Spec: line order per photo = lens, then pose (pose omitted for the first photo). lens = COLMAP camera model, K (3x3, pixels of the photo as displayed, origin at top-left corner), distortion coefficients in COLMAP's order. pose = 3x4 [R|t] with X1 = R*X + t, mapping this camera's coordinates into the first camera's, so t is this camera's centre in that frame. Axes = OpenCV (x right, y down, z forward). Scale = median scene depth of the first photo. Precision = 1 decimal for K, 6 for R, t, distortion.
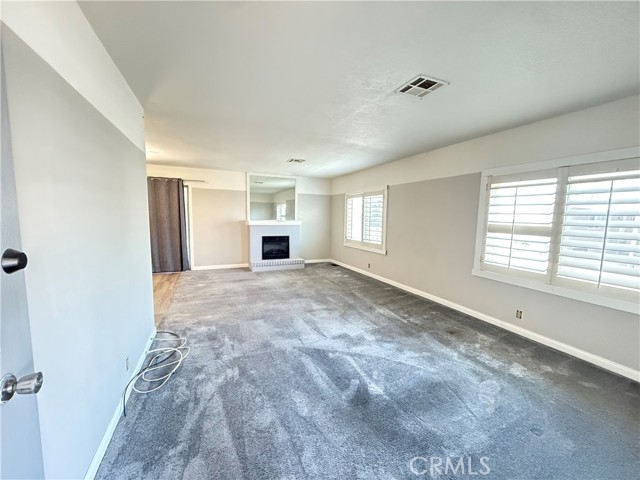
lens RADIAL K [[256.4, 0, 316.4], [0, 256.4, 241.8], [0, 0, 1]] dist [0.002046, 0.000068]
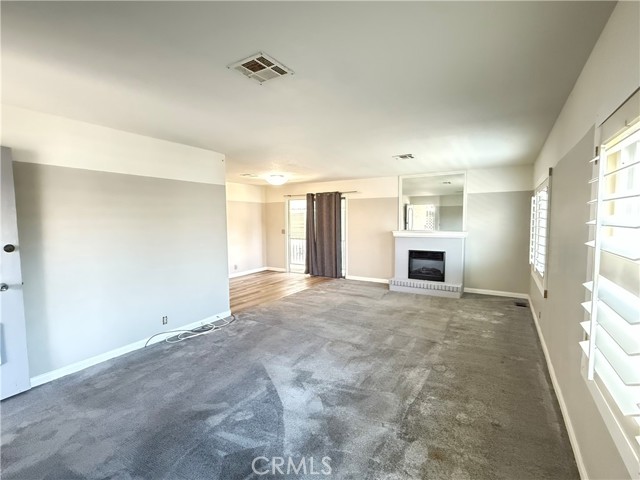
lens RADIAL K [[297.5, 0, 316.3], [0, 297.5, 241.7], [0, 0, 1]] dist [-0.002366, -0.000203]
pose [[0.568213, 0.037004, -0.822049, 0.586843], [-0.068428, 0.997653, -0.002391, -0.037454], [0.820032, 0.057610, 0.569411, 0.297409]]
